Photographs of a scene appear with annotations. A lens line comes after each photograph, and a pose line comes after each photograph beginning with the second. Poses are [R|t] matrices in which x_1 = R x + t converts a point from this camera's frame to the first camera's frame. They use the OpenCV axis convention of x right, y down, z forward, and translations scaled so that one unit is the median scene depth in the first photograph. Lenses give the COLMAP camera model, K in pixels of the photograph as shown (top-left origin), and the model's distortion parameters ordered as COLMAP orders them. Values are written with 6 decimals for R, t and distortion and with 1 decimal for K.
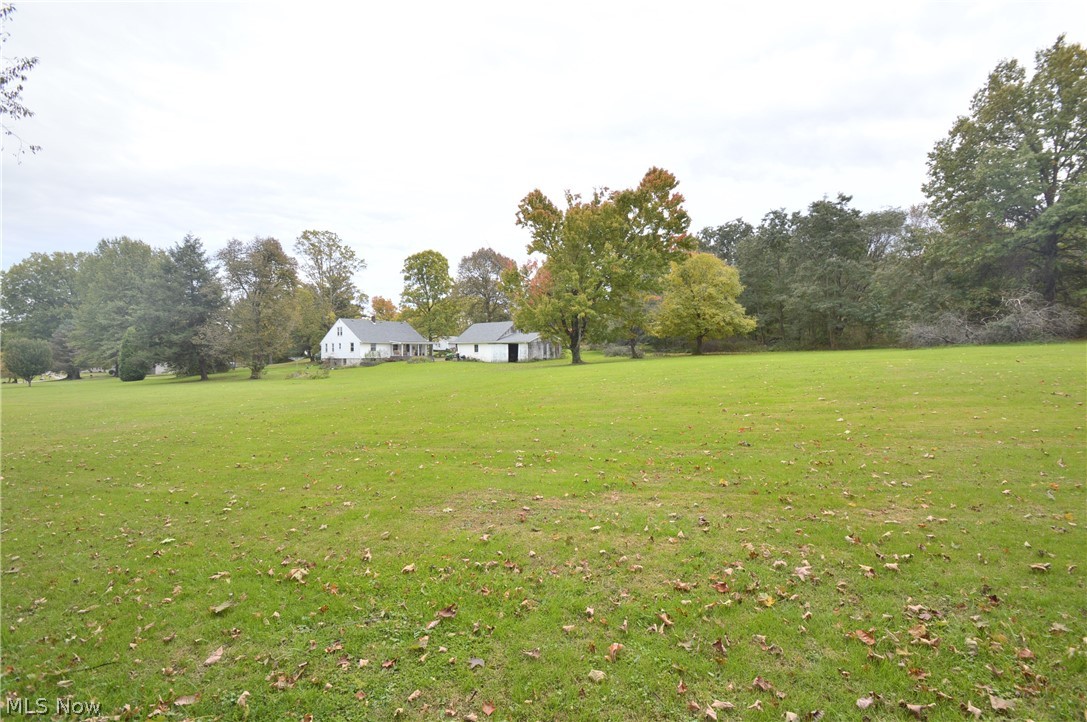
lens RADIAL K [[476.8, 0, 524.3], [0, 476.8, 335.1], [0, 0, 1]] dist [-0.000728, -0.000056]
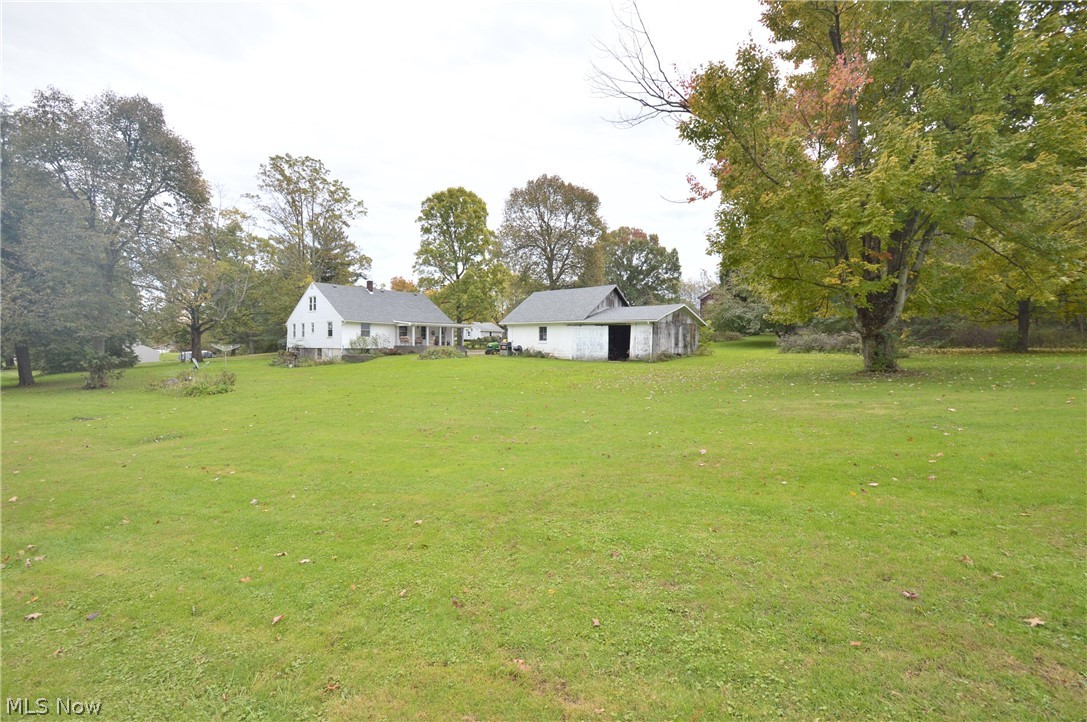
lens RADIAL K [[476.8, 0, 524.3], [0, 476.8, 335.1], [0, 0, 1]] dist [-0.000728, -0.000056]
pose [[0.998496, 0.014213, -0.052945, -0.082318], [-0.013392, 0.999785, 0.015830, 0.018674], [0.053158, -0.015097, 0.998472, 0.396245]]
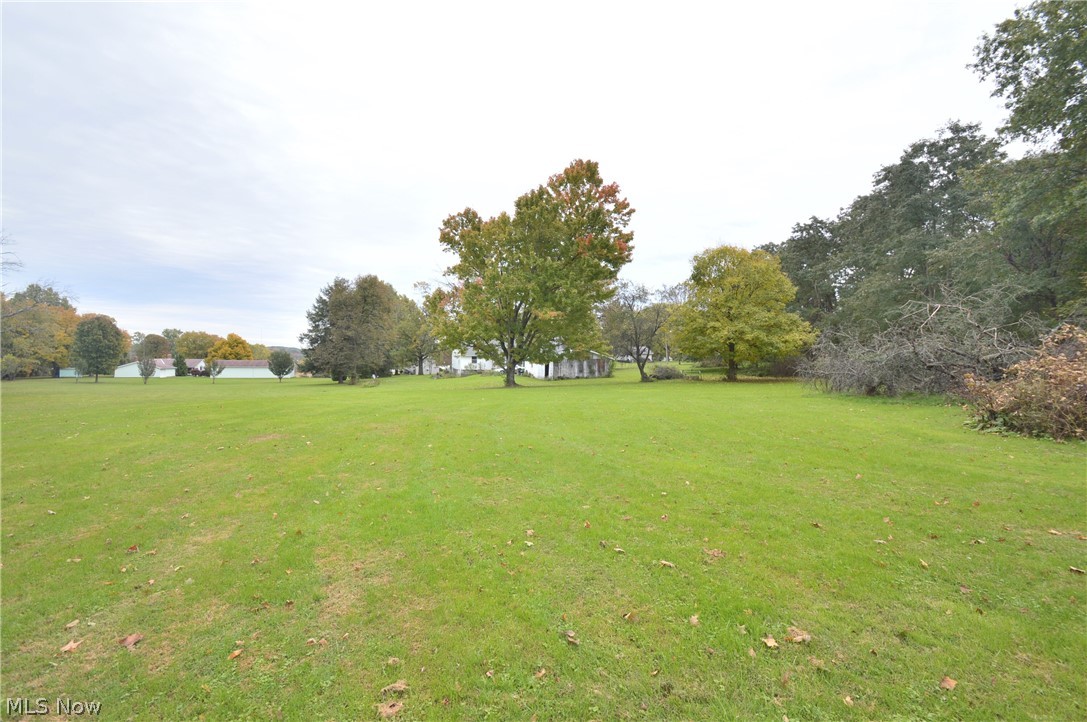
lens RADIAL K [[476.8, 0, 524.3], [0, 476.8, 335.1], [0, 0, 1]] dist [-0.000728, -0.000056]
pose [[0.798924, -0.008315, -0.601374, 0.437569], [-0.003258, 0.999830, -0.018152, -0.012838], [0.601423, 0.016461, 0.798761, 0.163951]]
